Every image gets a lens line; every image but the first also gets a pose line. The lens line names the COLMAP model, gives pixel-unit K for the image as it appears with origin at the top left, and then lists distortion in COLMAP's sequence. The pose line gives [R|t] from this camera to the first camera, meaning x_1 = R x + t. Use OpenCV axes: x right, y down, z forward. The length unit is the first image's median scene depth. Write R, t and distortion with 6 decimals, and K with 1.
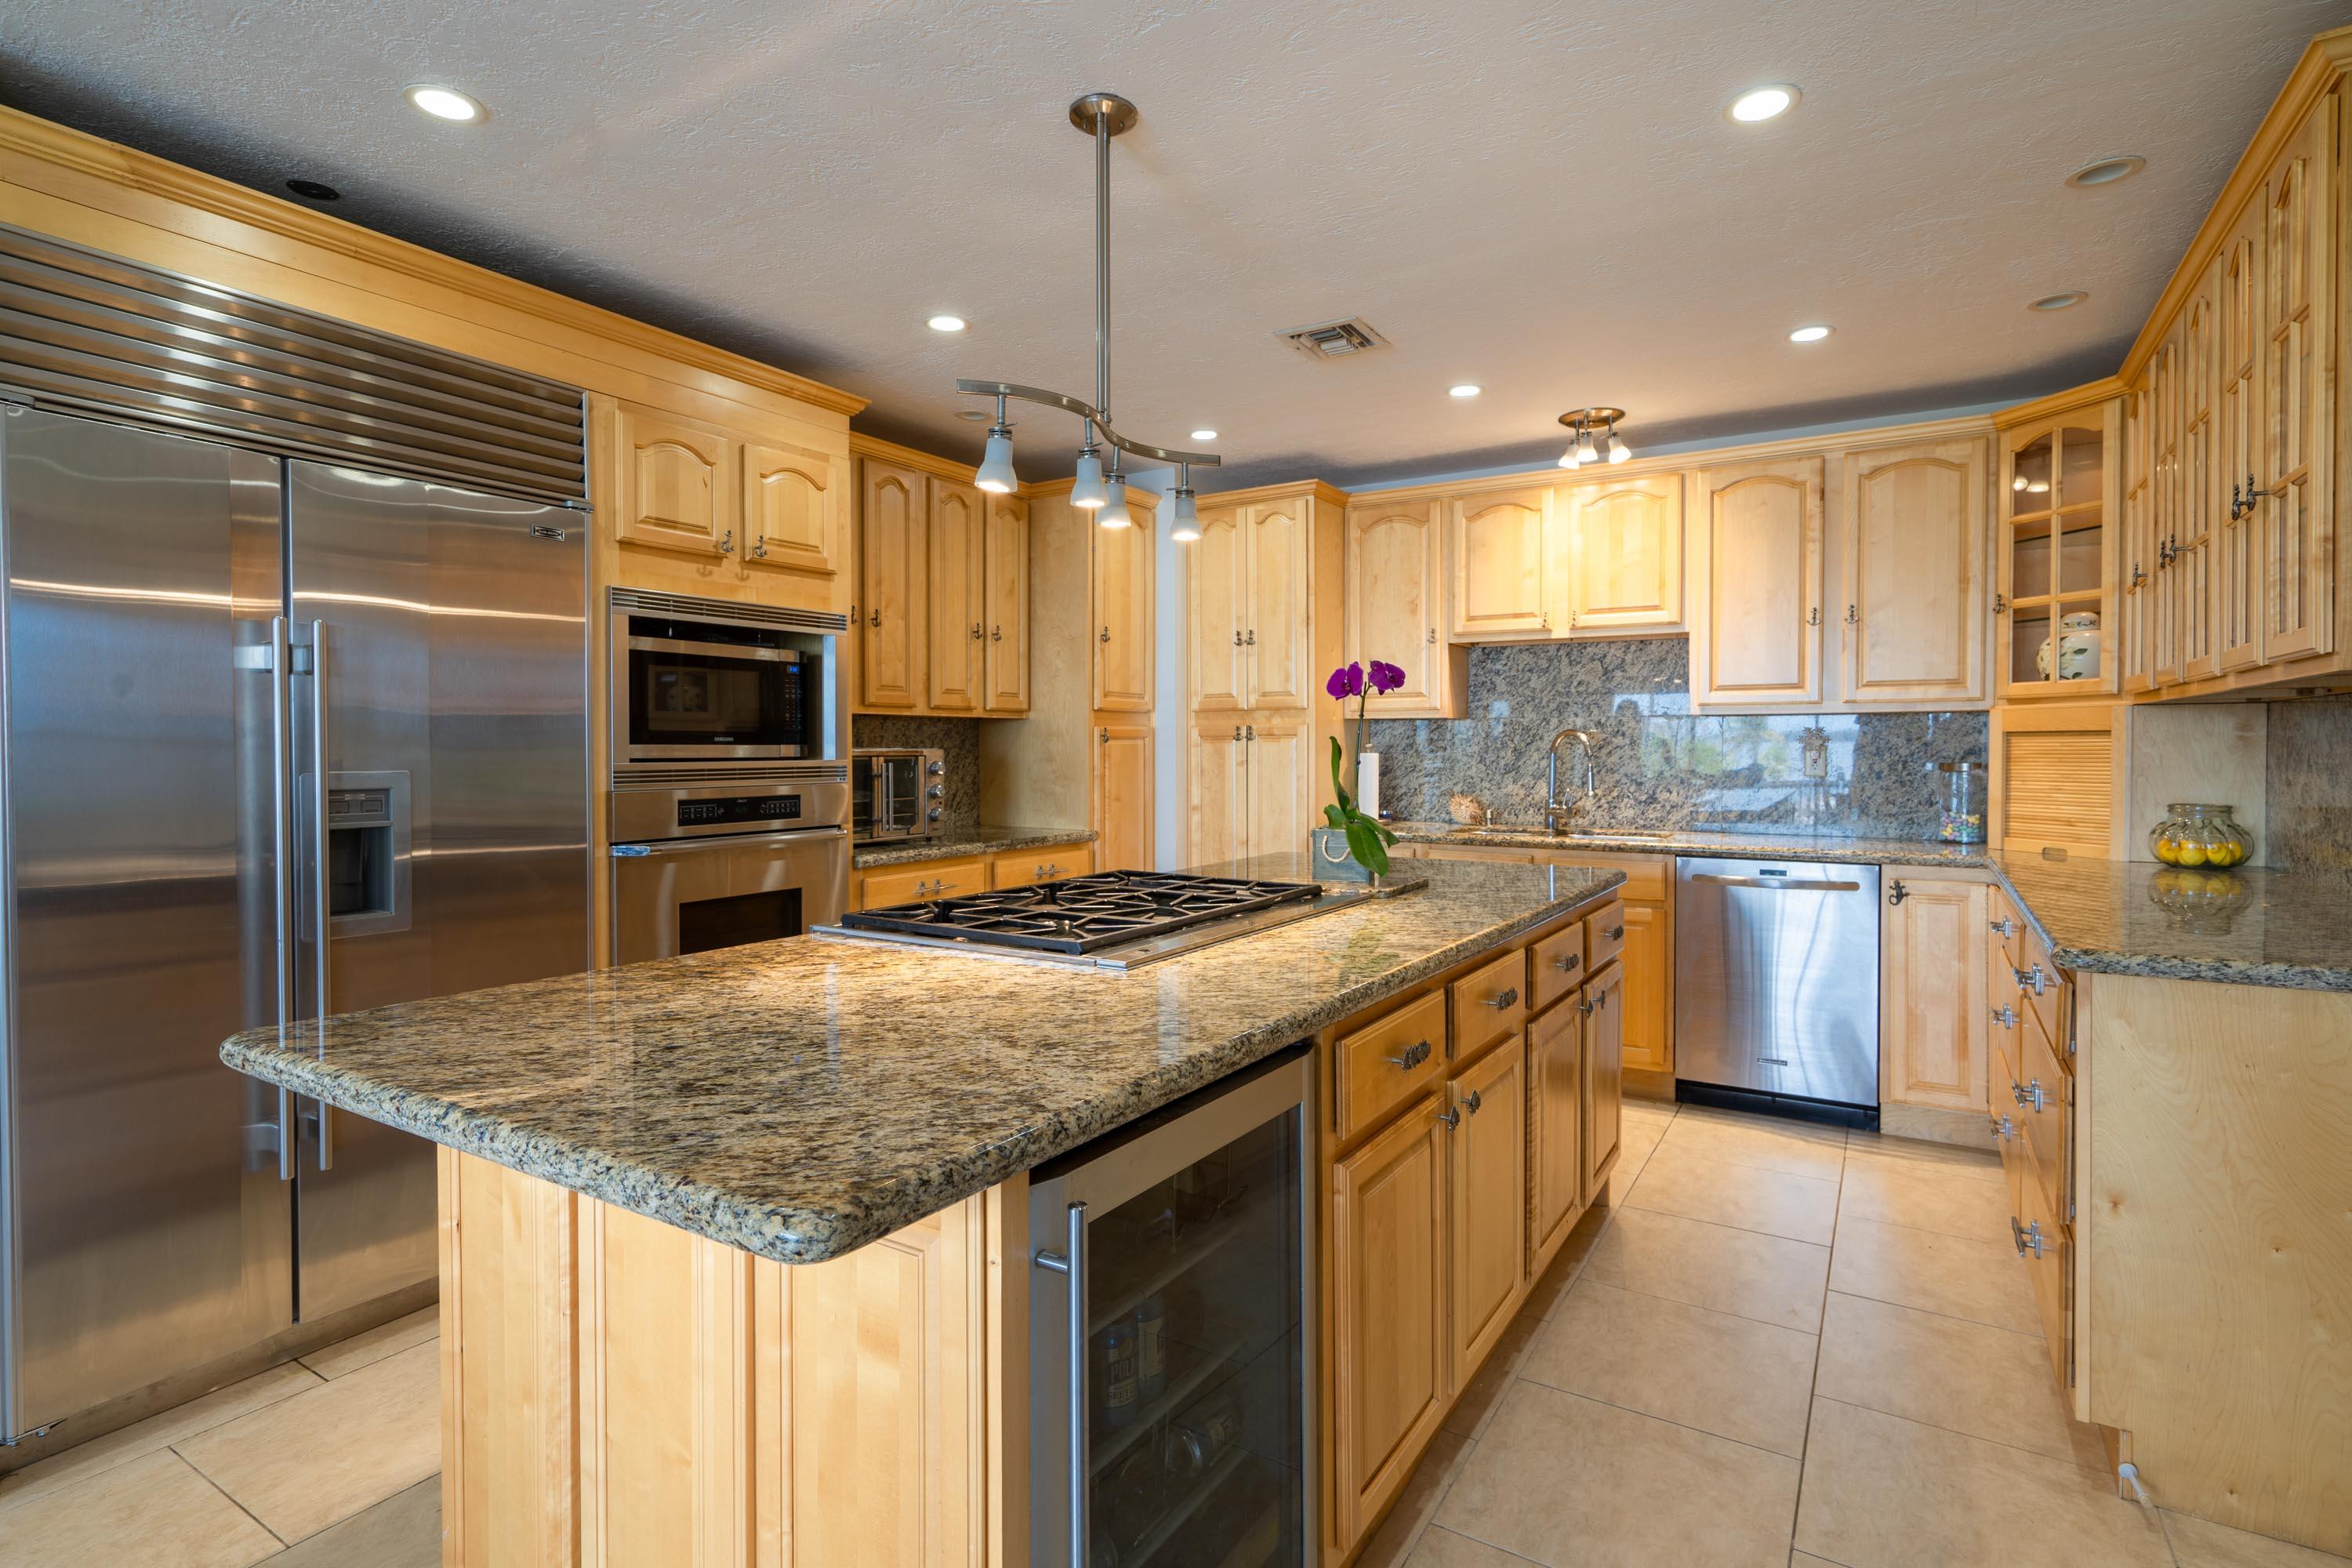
lens RADIAL K [[1143.6, 0, 1175.5], [0, 1143.6, 750.1], [0, 0, 1]] dist [0.004453, 0.000032]
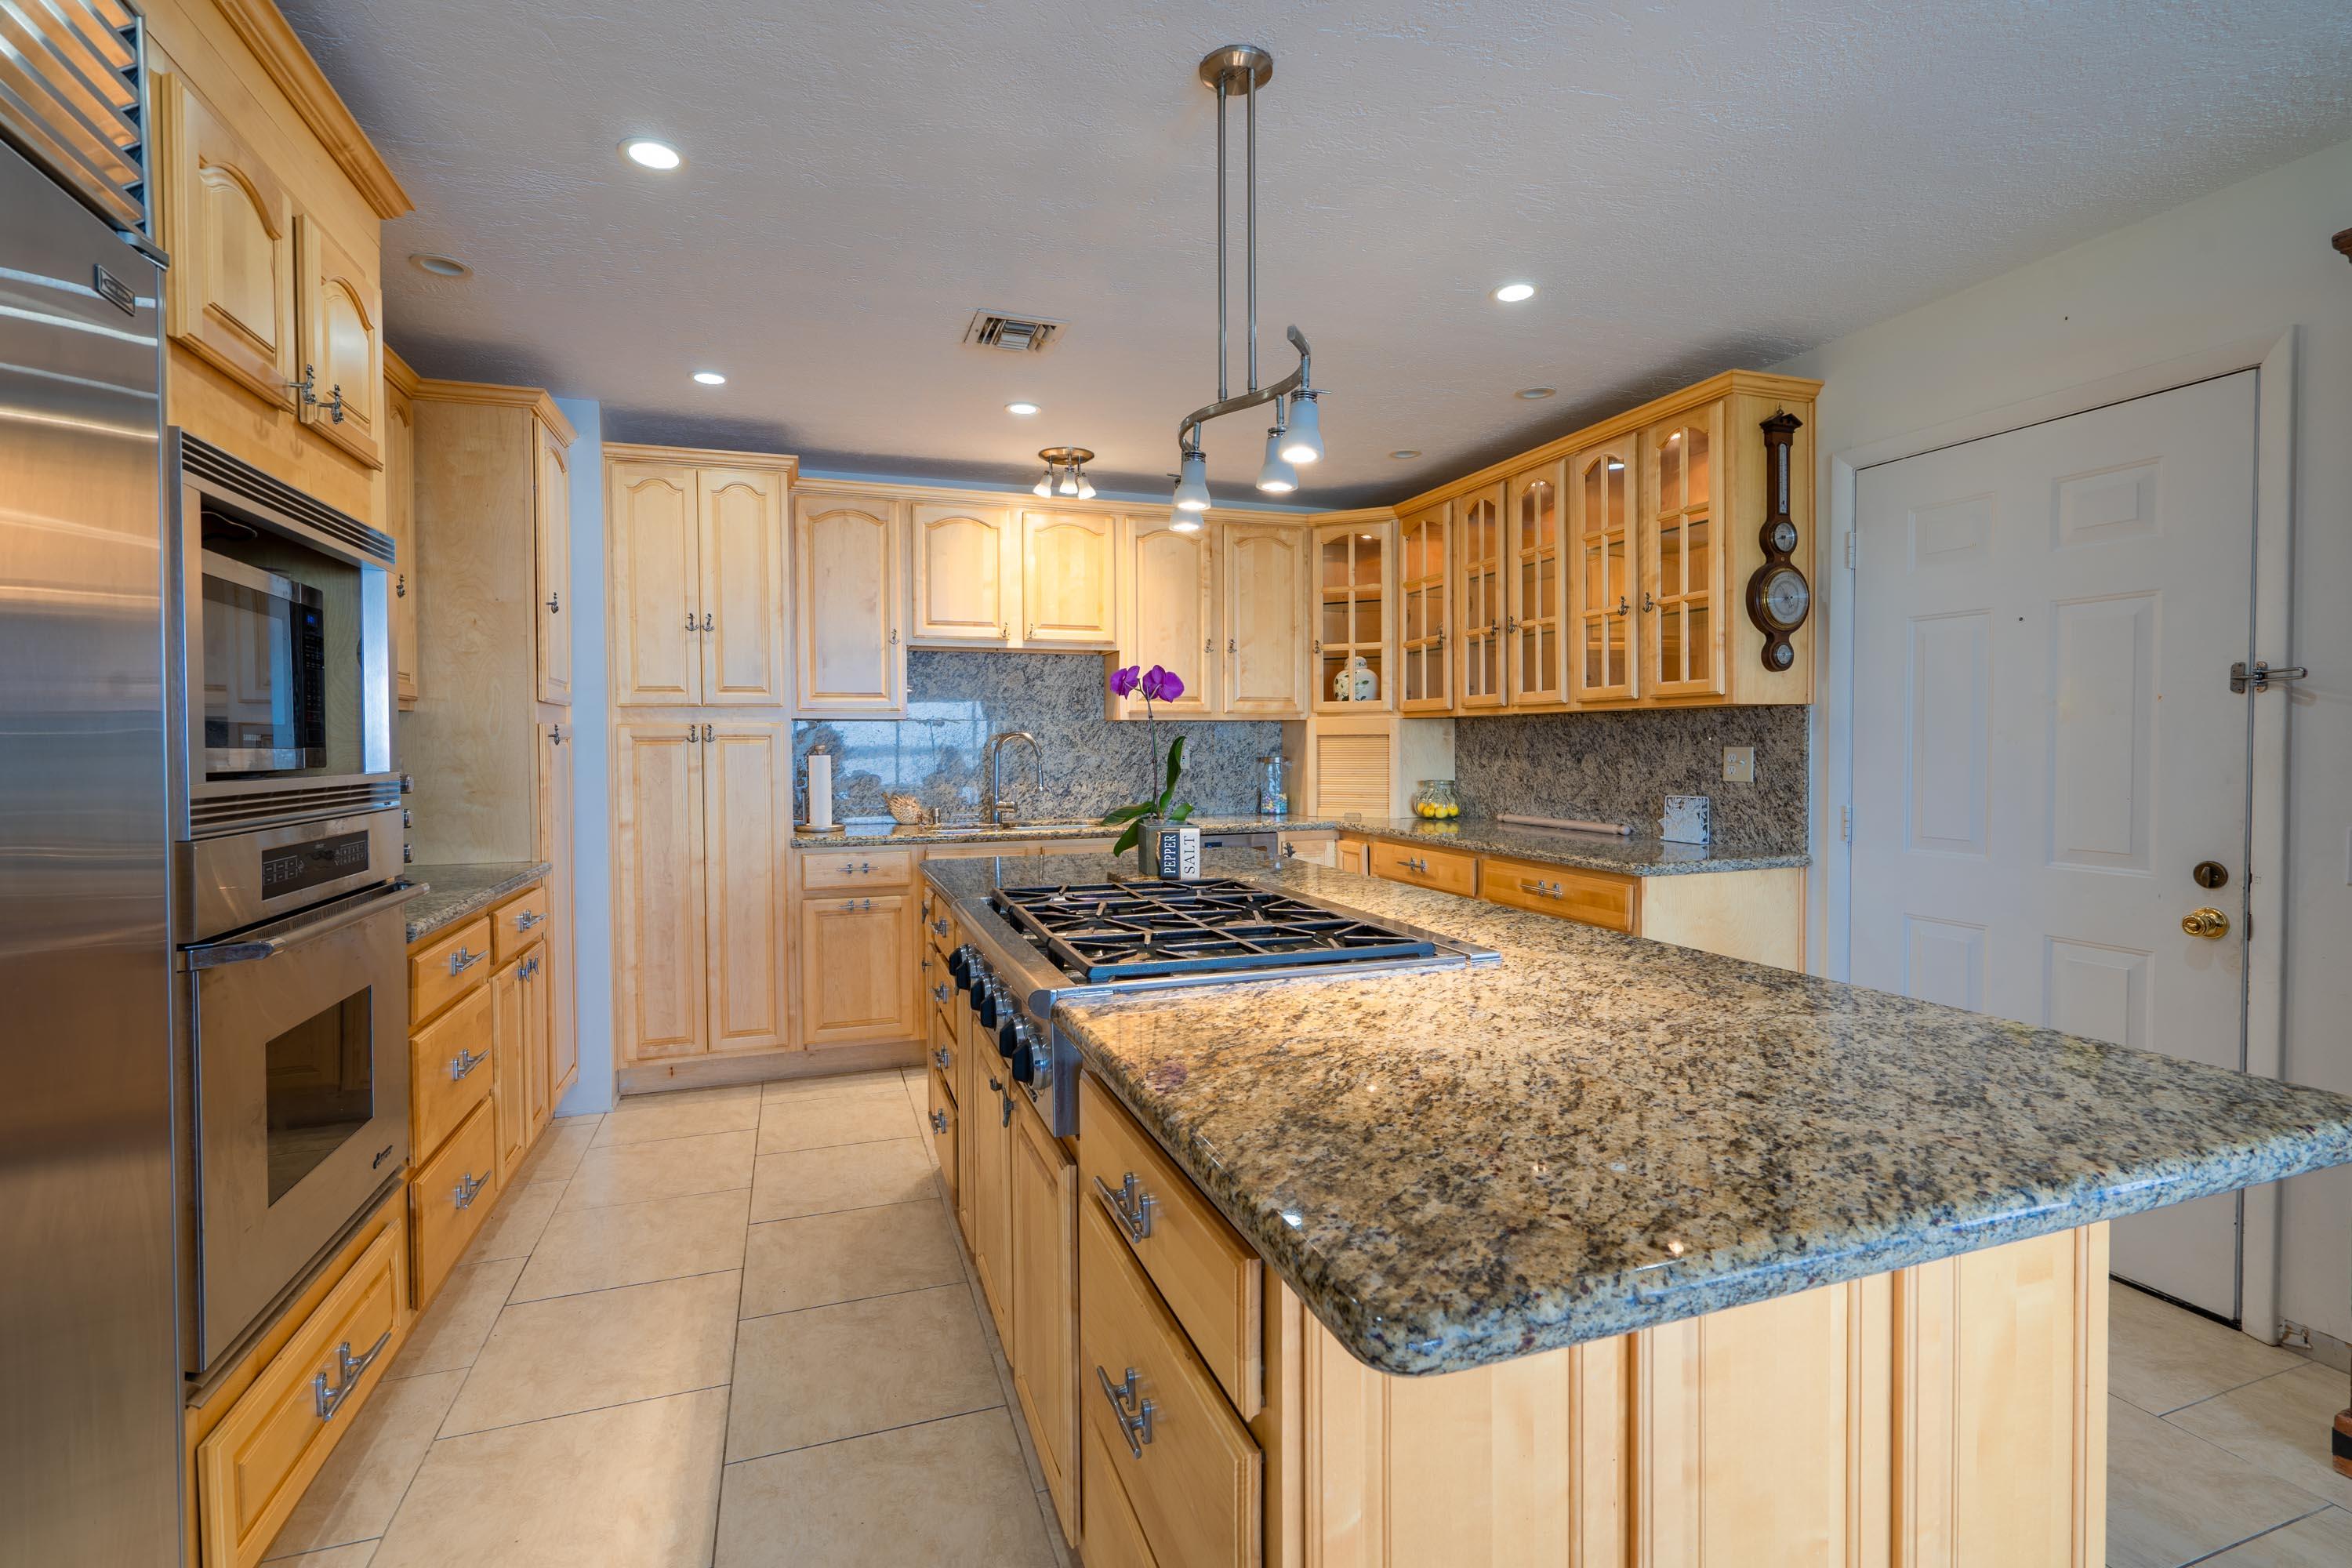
lens RADIAL K [[1076.5, 0, 1169.8], [0, 1076.5, 766.5], [0, 0, 1]] dist [-0.005412, -0.000008]
pose [[0.626050, -0.018406, 0.779566, -0.409488], [0.009210, 0.999826, 0.016210, -0.000114], [-0.779729, -0.002968, 0.626110, 0.258605]]
